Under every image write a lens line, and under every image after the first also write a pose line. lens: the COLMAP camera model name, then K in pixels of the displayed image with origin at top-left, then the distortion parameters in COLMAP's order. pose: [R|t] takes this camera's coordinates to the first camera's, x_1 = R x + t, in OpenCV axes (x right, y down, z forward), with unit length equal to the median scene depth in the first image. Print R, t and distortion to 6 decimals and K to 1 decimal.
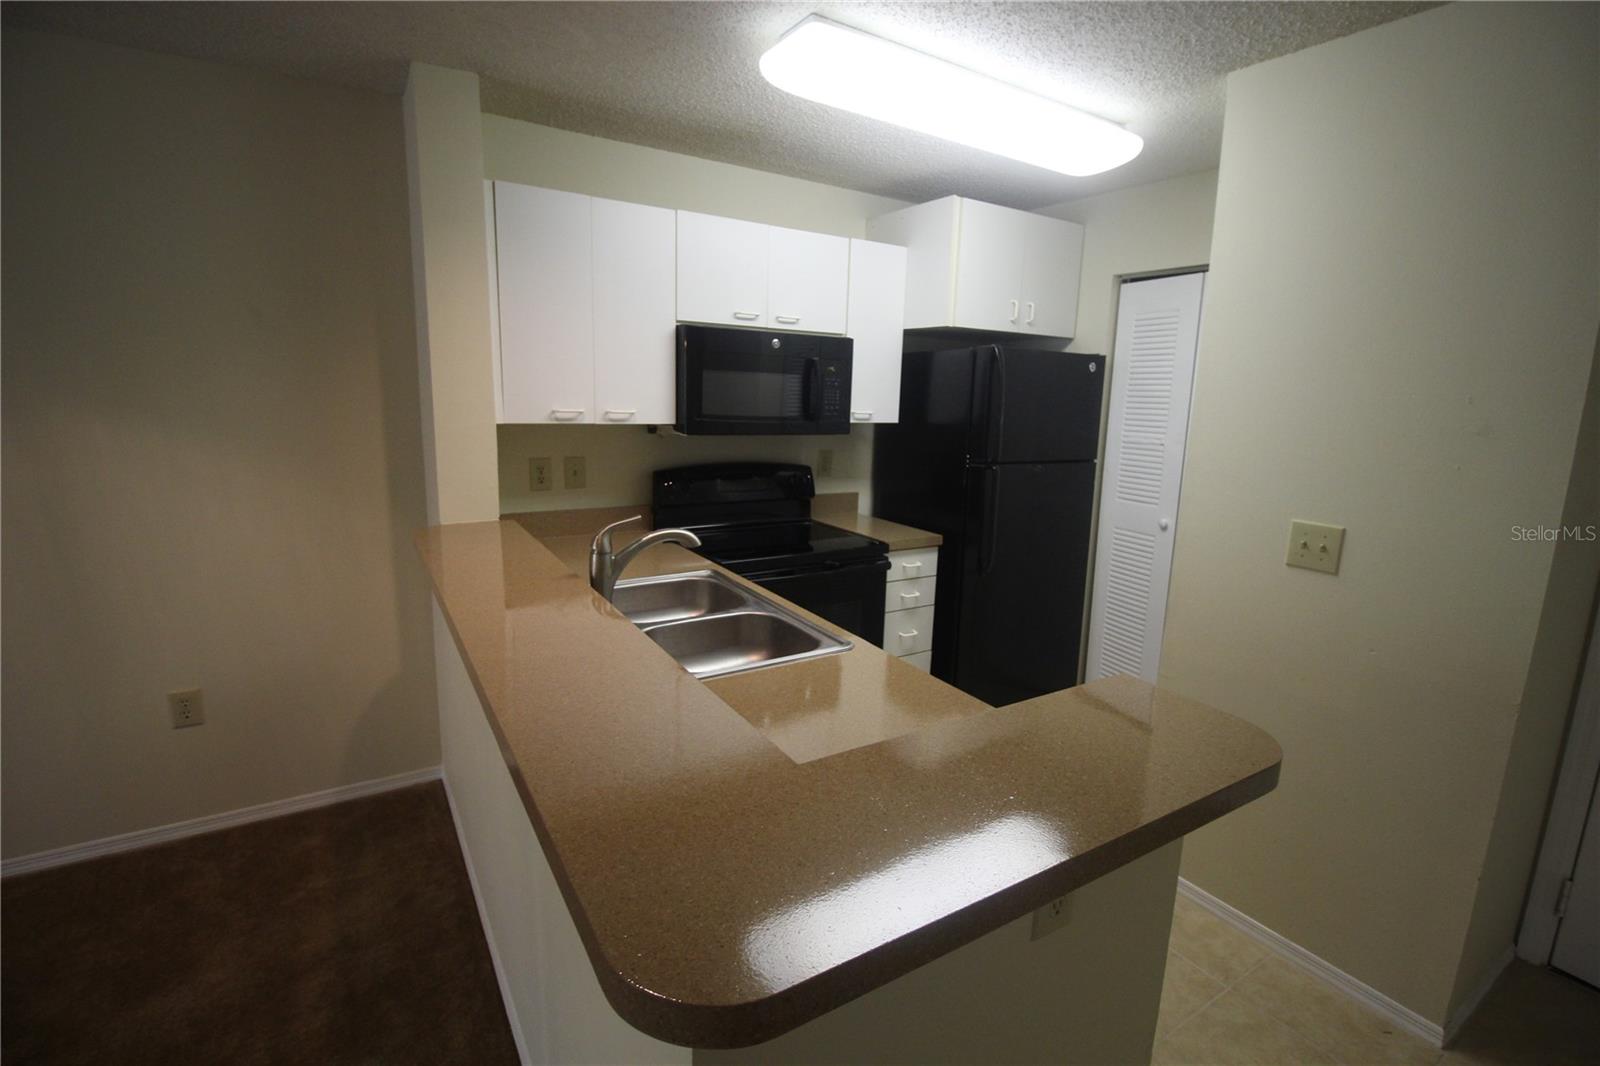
lens RADIAL K [[748.5, 0, 800.0], [0, 748.5, 533.0], [0, 0, 1]] dist [-0.000779, -0.000071]
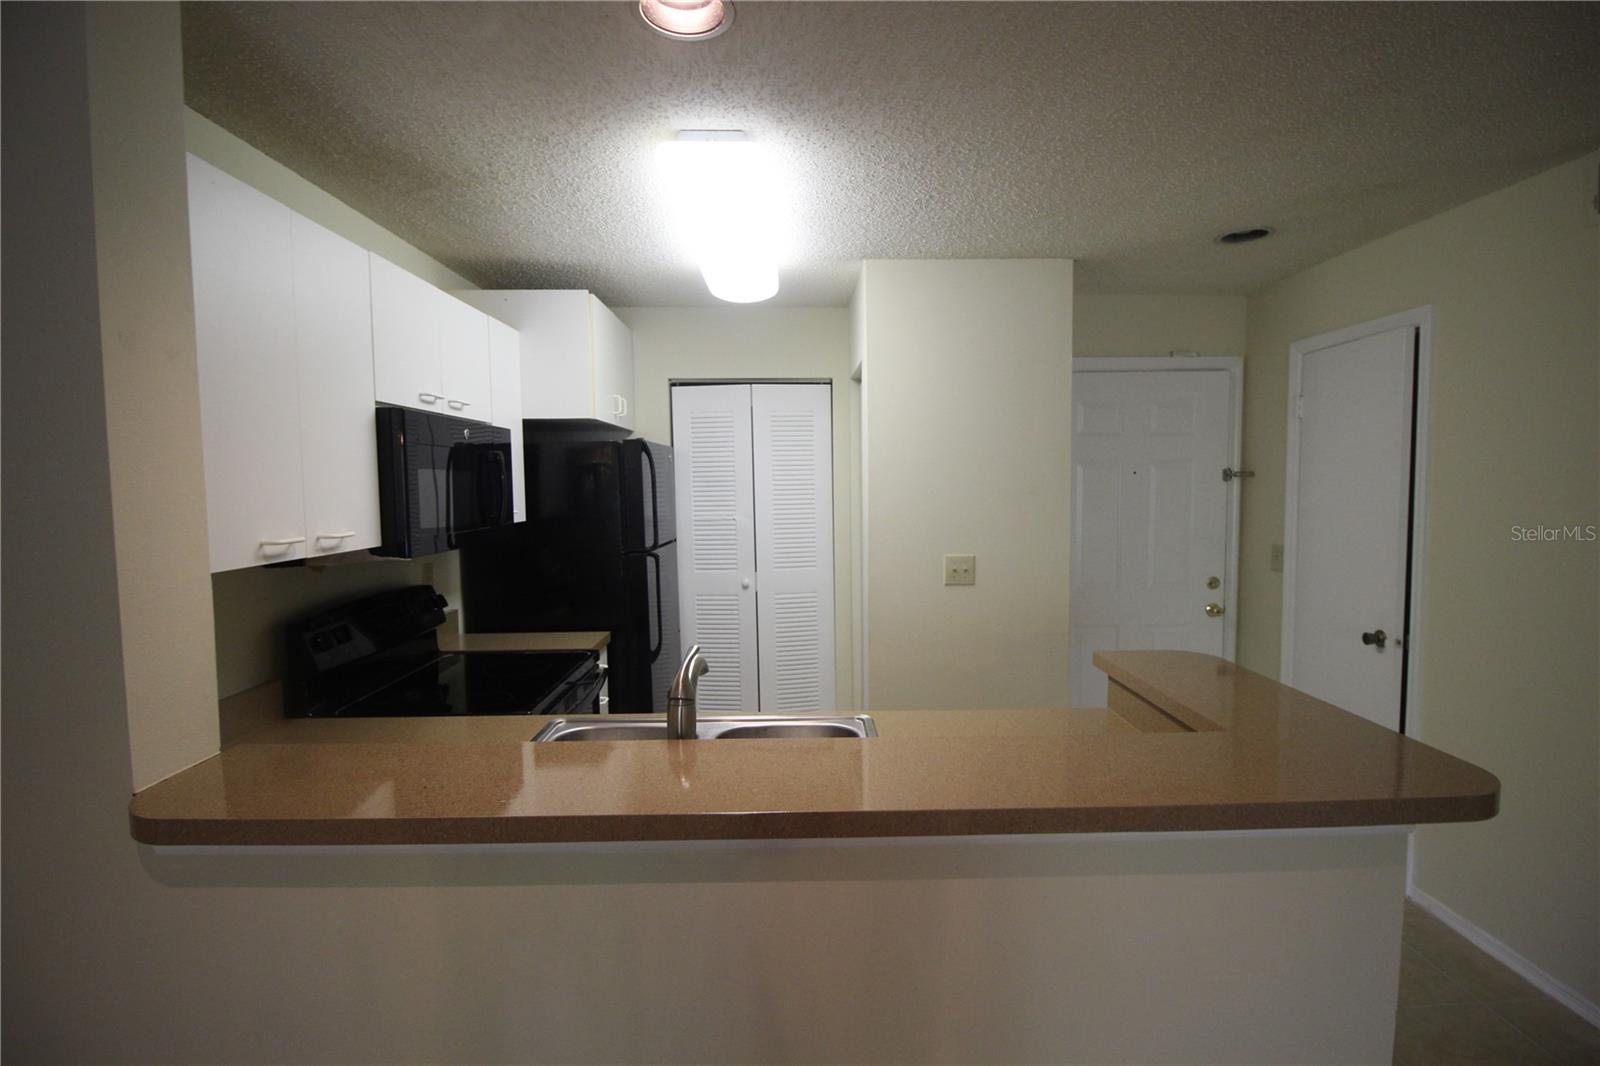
lens RADIAL K [[754.4, 0, 800.0], [0, 754.4, 533.0], [0, 0, 1]] dist [0.001034, -0.000025]
pose [[0.514384, -0.097800, 0.851965, -0.562957], [0.192334, 0.981323, -0.003474, -0.080260], [-0.835713, 0.165649, 0.523588, 0.304926]]
